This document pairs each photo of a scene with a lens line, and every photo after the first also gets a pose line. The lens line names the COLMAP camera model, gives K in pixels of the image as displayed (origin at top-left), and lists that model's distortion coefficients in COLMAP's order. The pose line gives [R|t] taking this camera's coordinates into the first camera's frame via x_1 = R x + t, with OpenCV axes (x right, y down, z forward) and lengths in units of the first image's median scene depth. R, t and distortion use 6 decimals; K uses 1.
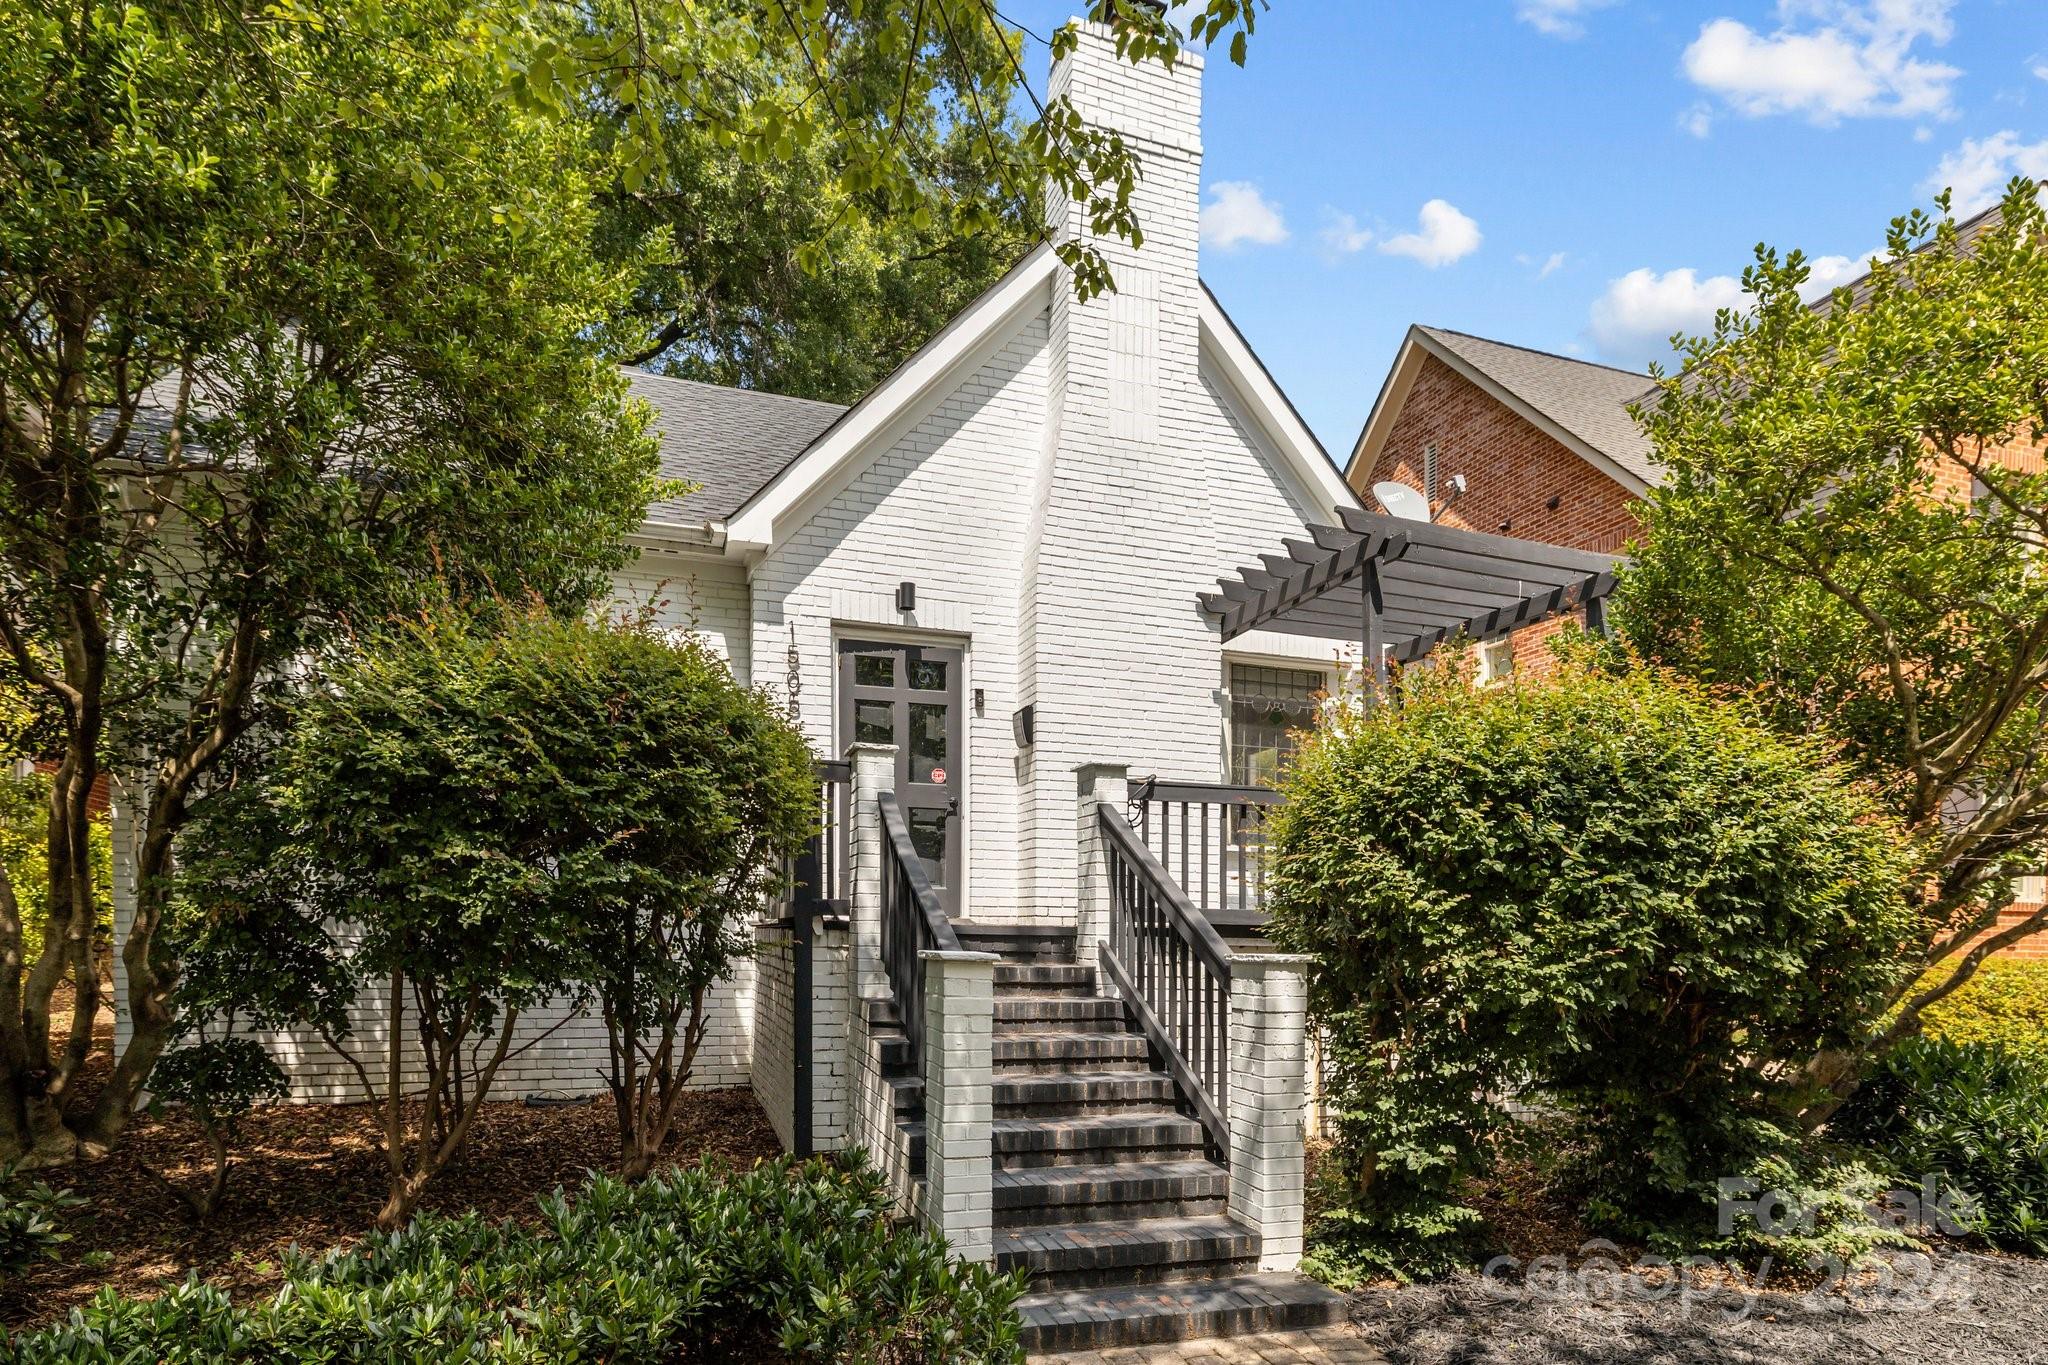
lens RADIAL K [[1055.4, 0, 1020.6], [0, 1055.4, 662.1], [0, 0, 1]] dist [-0.002857, -0.000593]
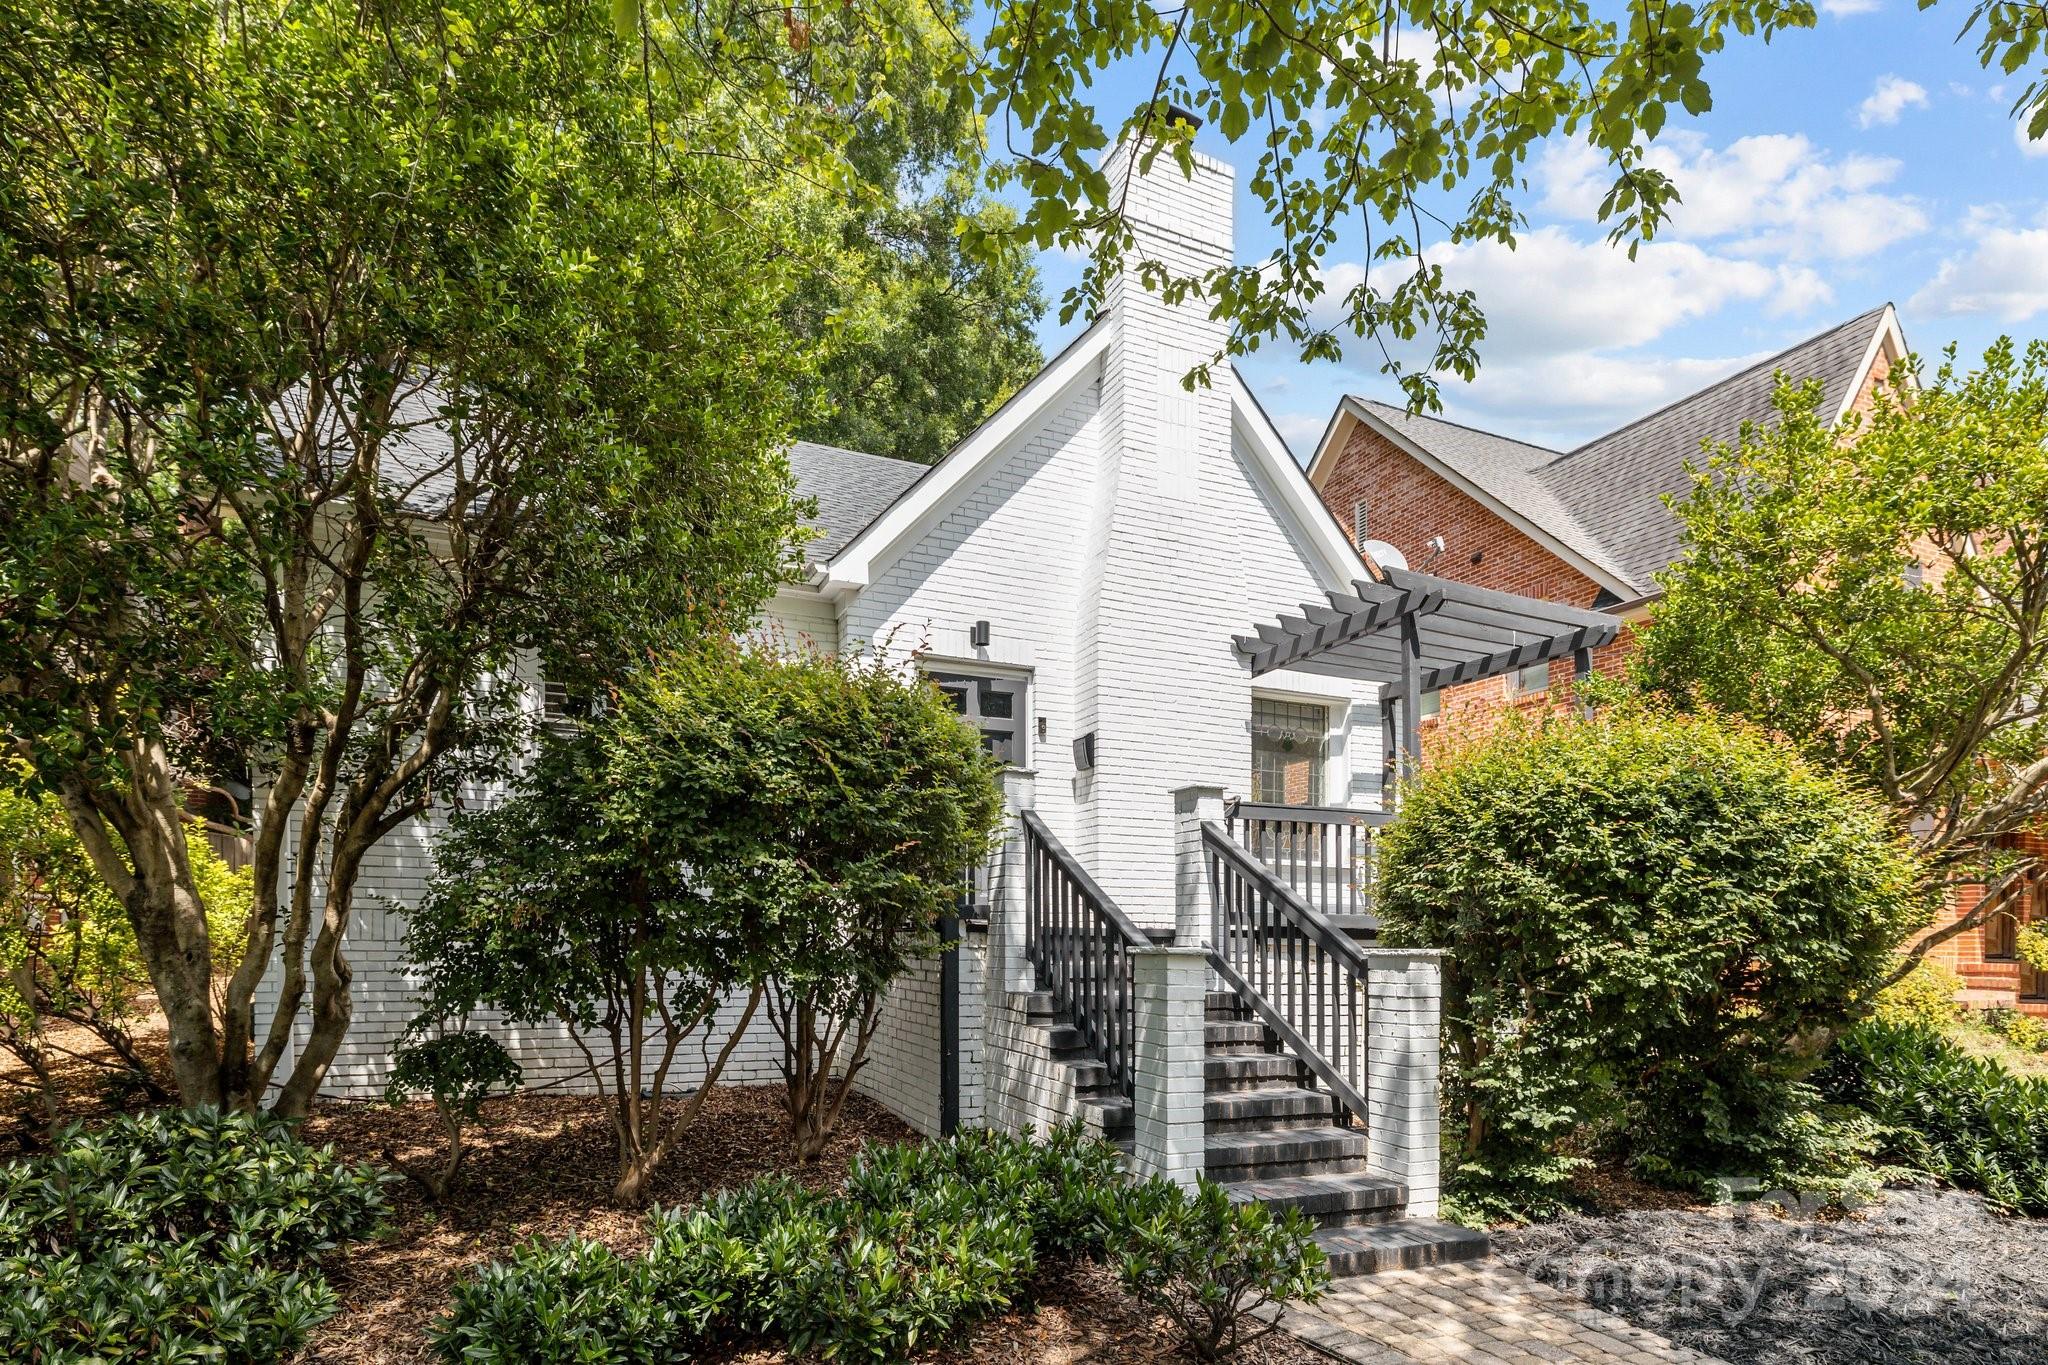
lens RADIAL K [[984.9, 0, 1022.6], [0, 984.9, 665.2], [0, 0, 1]] dist [-0.005706, -0.000235]
pose [[0.996833, 0.017932, 0.077478, -0.248476], [-0.016139, 0.999589, -0.023700, -0.008233], [-0.077871, 0.022374, 0.996712, -0.067700]]
